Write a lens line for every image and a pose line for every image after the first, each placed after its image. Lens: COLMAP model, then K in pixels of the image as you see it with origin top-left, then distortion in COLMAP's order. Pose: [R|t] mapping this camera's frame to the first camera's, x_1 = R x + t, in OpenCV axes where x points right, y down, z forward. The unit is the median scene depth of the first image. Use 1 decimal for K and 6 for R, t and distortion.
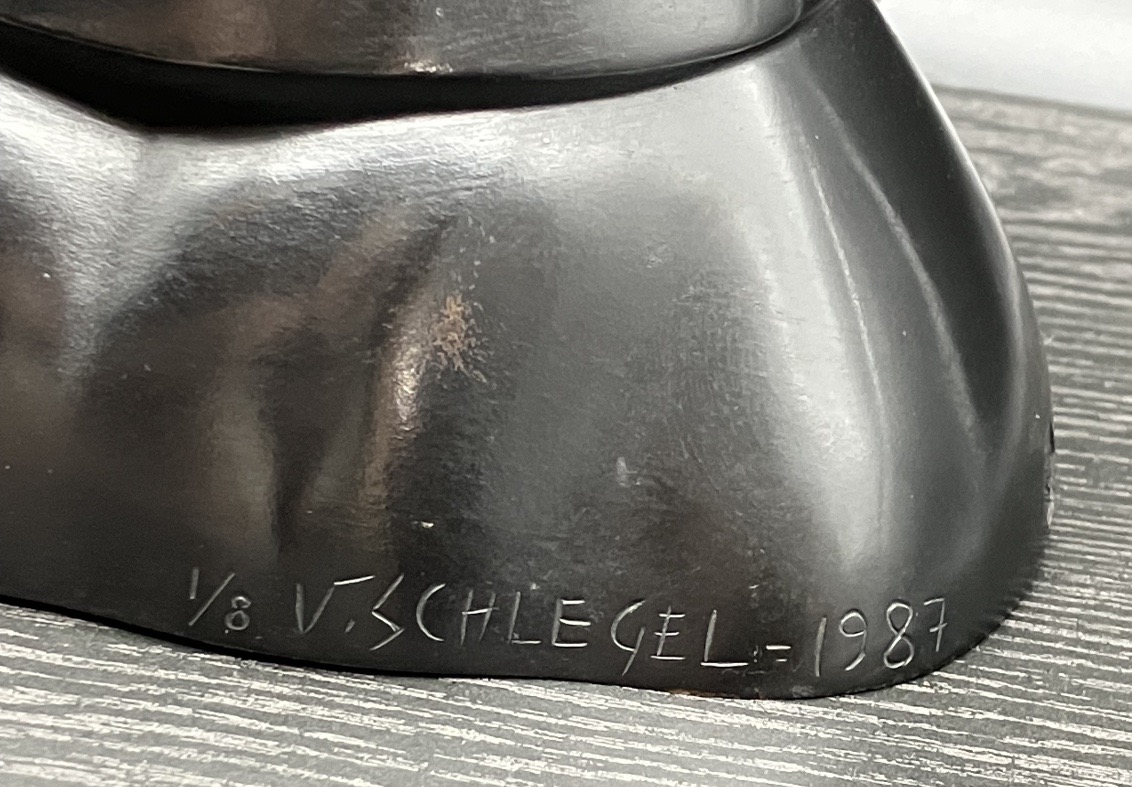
lens RADIAL K [[3064.5, 0, 630.7], [0, 3064.5, 393.2], [0, 0, 1]] dist [0.147646, -0.255357]
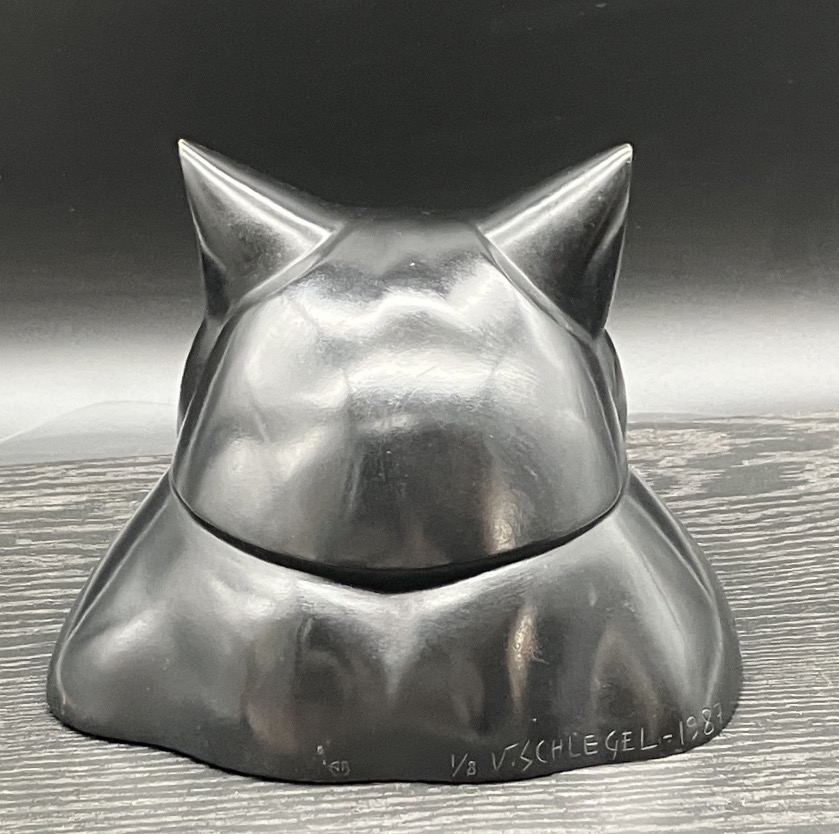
lens RADIAL K [[2529.8, 0, 419.5], [0, 2529.8, 417.0], [0, 0, 1]] dist [0.158726, -1.794197]
pose [[0.971764, -0.201741, 0.122378, -0.377297], [0.201654, 0.979368, 0.013225, -0.260958], [-0.122521, 0.011826, 0.992395, -1.158430]]
